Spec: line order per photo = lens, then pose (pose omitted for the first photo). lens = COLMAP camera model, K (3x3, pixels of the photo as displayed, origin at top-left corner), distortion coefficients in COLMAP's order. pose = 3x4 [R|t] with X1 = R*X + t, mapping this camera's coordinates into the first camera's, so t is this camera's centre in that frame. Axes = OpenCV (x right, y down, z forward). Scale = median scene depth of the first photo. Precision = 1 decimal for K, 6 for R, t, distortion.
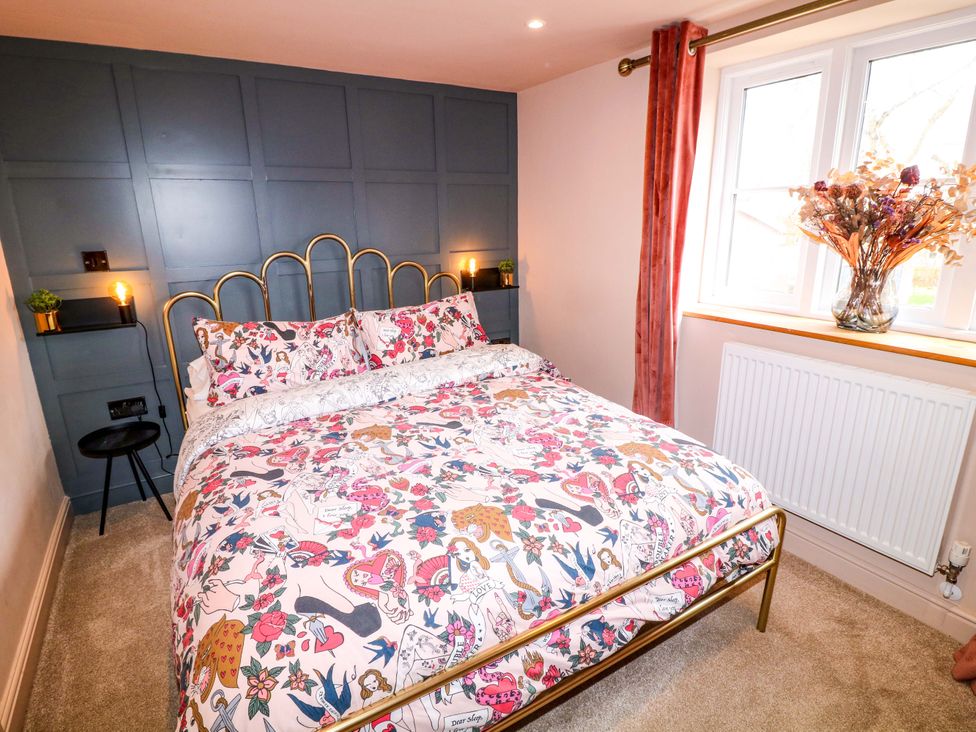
lens RADIAL K [[530.7, 0, 489.8], [0, 530.7, 365.2], [0, 0, 1]] dist [-0.005812, -0.006321]
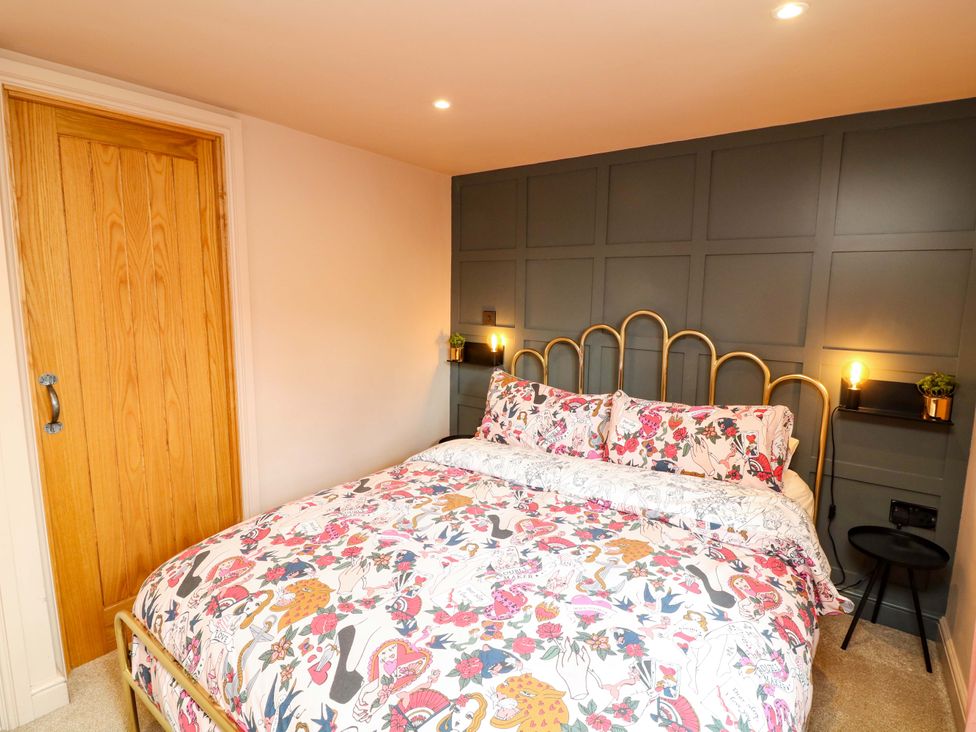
lens RADIAL K [[530.7, 0, 490.2], [0, 530.7, 364.8], [0, 0, 1]] dist [-0.005812, -0.006321]
pose [[0.347728, 0.154600, -0.924762, 0.568209], [-0.268380, 0.961454, 0.059818, -0.164443], [0.898364, 0.227387, 0.375816, 0.511542]]
